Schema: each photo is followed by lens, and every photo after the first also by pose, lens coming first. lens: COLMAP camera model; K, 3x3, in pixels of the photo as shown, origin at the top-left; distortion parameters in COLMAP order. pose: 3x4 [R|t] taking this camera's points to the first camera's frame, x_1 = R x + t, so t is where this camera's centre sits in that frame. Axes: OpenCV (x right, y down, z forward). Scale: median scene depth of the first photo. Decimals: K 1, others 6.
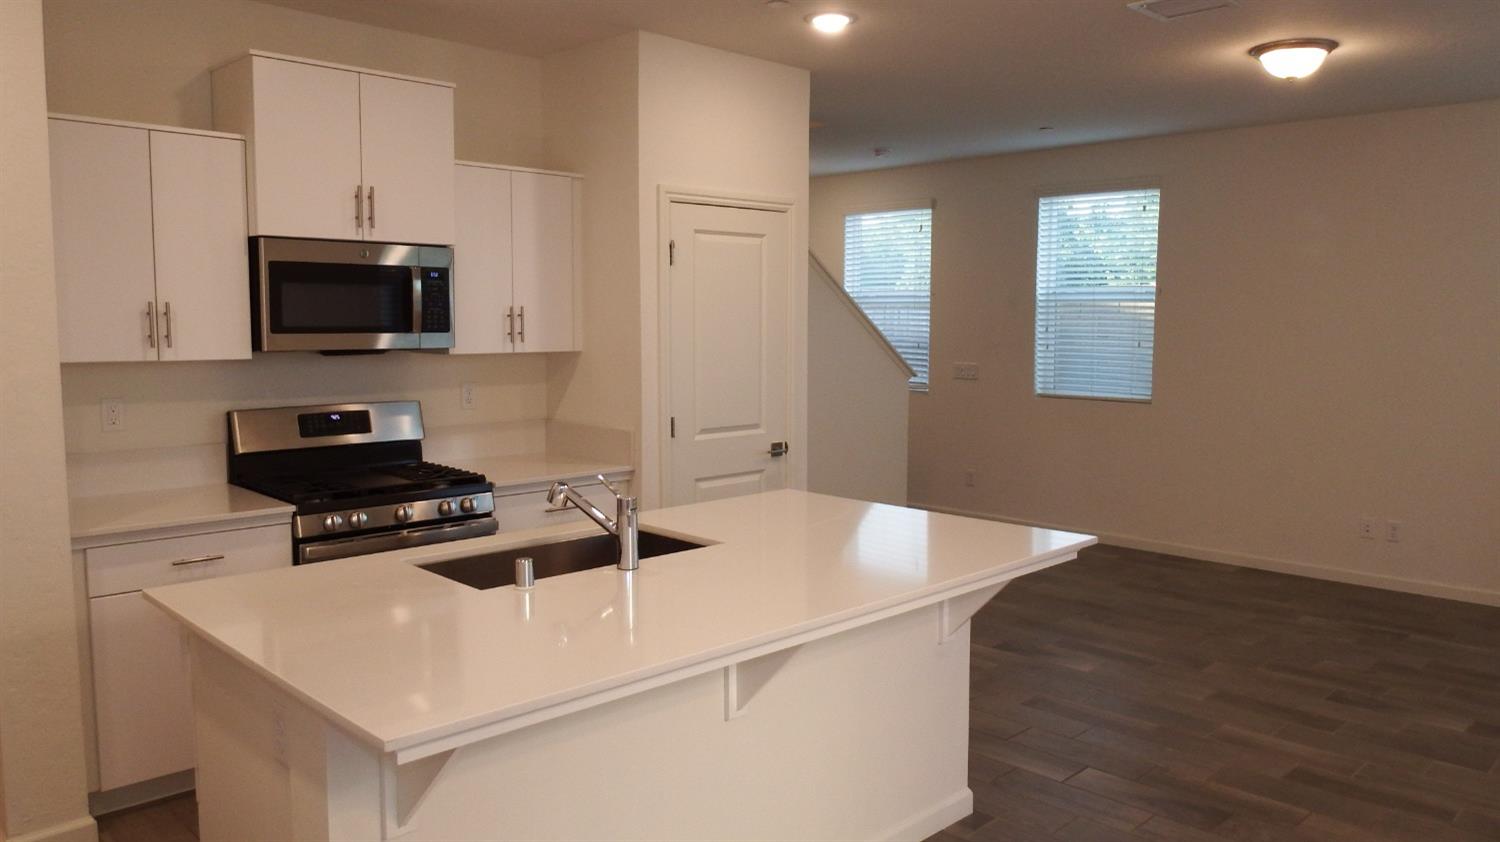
lens RADIAL K [[1086.1, 0, 750.0], [0, 1086.1, 421.0], [0, 0, 1]] dist [-0.000972, -0.000451]
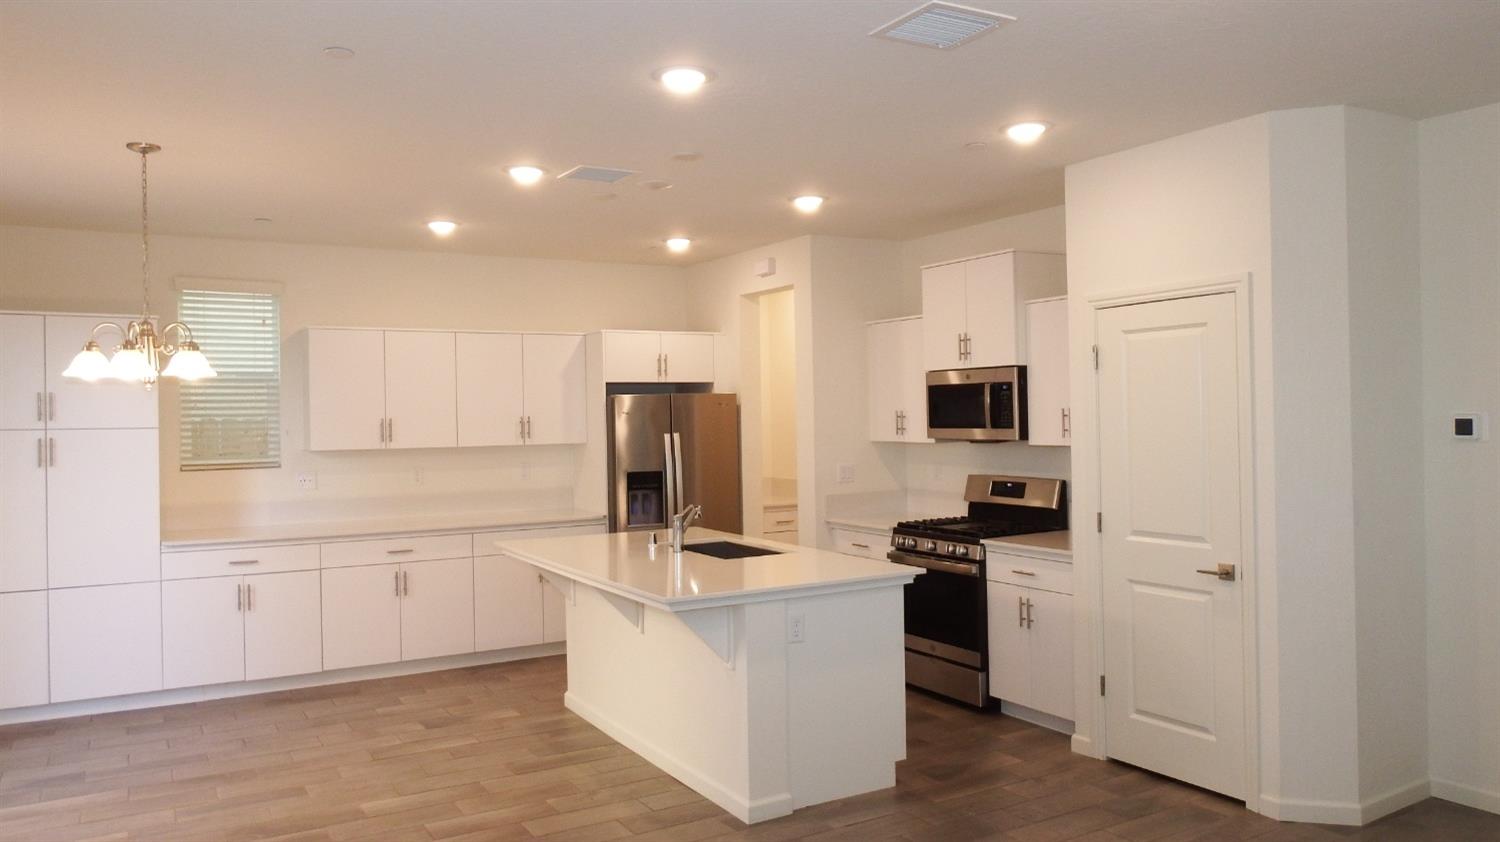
lens RADIAL K [[1086.1, 0, 750.0], [0, 1086.1, 421.0], [0, 0, 1]] dist [-0.000972, -0.000451]
pose [[-0.248019, 0.007000, -0.968730, 1.150715], [-0.075693, 0.996777, 0.026582, -0.105063], [0.965794, 0.079919, -0.246690, 1.039828]]
